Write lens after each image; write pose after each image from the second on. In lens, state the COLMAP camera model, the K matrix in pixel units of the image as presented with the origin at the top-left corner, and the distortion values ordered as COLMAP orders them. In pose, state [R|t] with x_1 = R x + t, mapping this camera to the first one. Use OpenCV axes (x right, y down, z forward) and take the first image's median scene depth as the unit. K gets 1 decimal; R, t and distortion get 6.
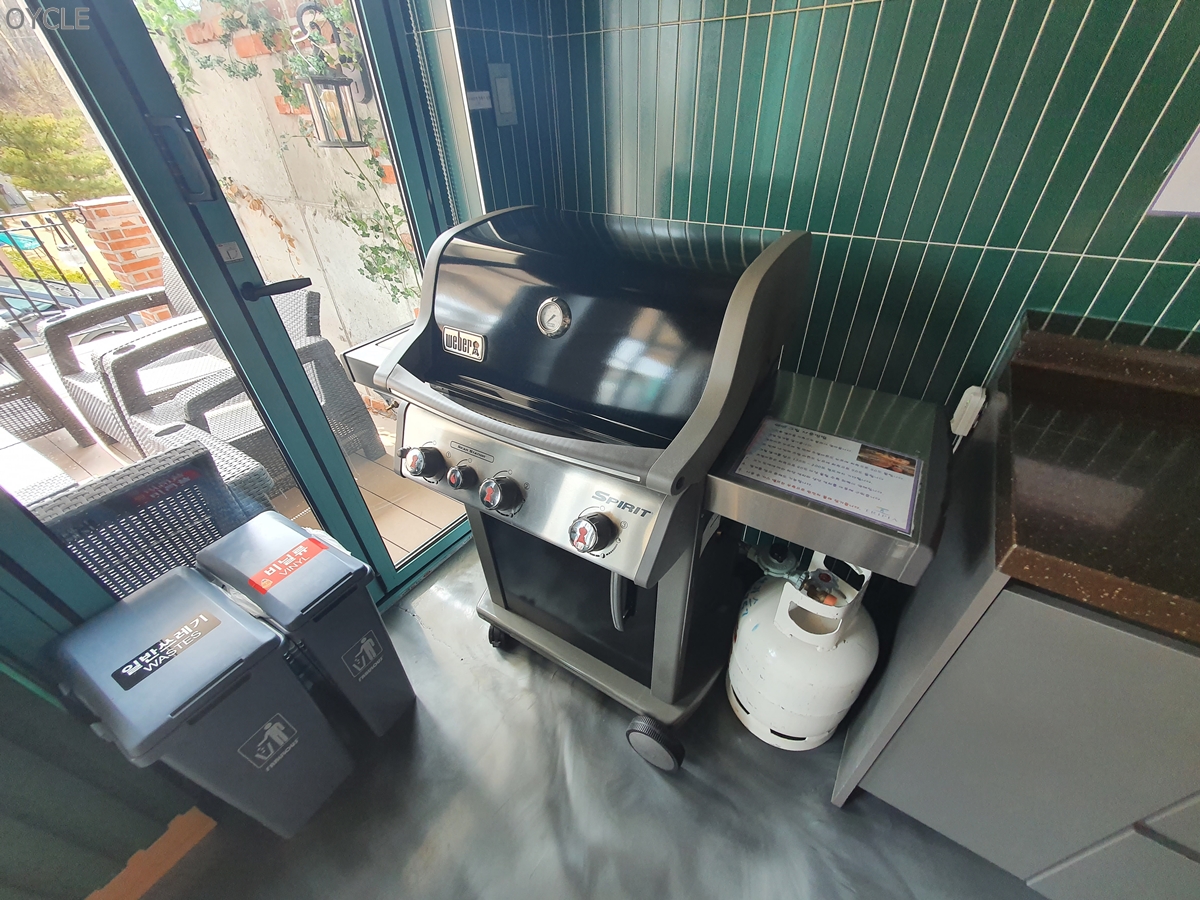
lens RADIAL K [[474.1, 0, 605.2], [0, 474.1, 450.7], [0, 0, 1]] dist [0.001823, 0.000262]
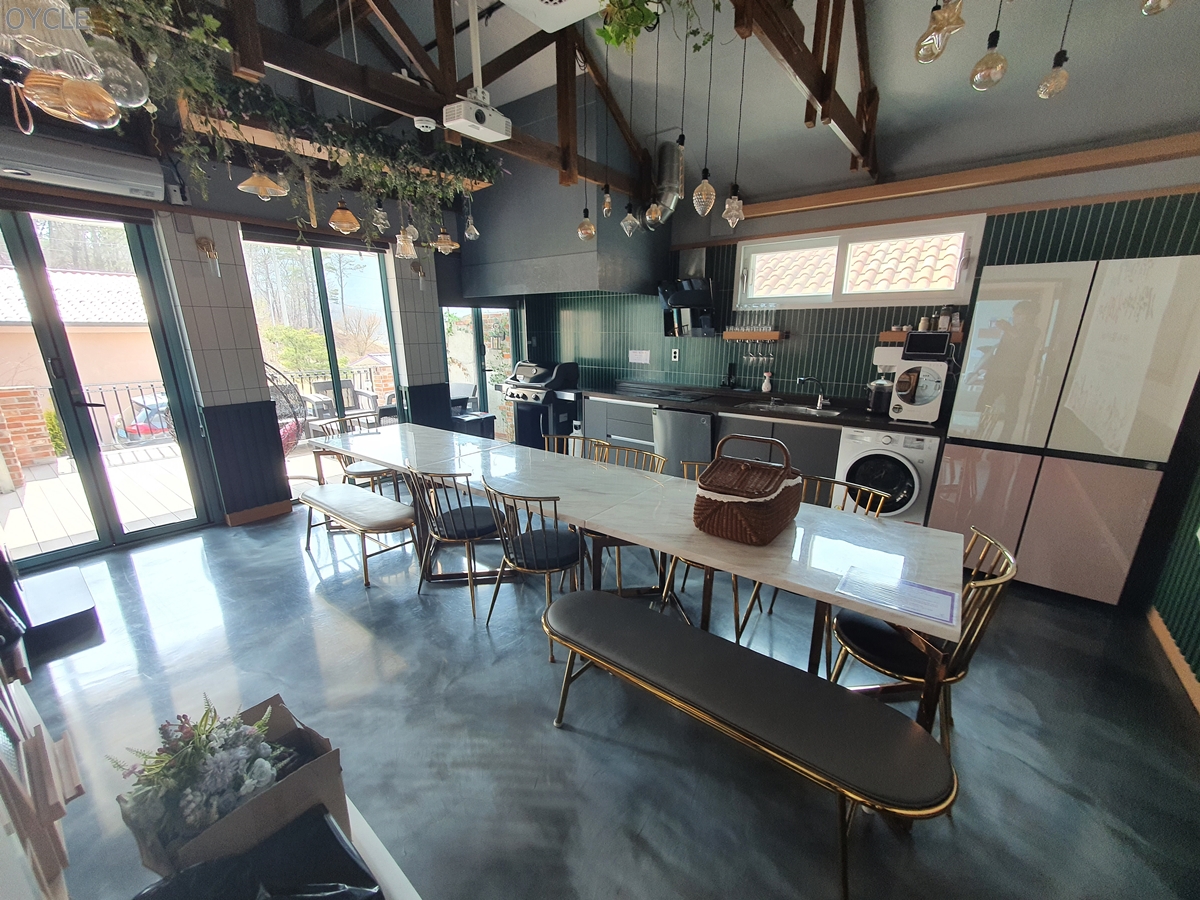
lens RADIAL K [[474.1, 0, 603.0], [0, 474.1, 461.5], [0, 0, 1]] dist [0.001823, 0.000262]
pose [[0.994676, 0.053432, -0.088121, 1.132204], [-0.082014, 0.928199, -0.362933, 2.440115], [0.062402, 0.368228, 0.927639, -3.500963]]
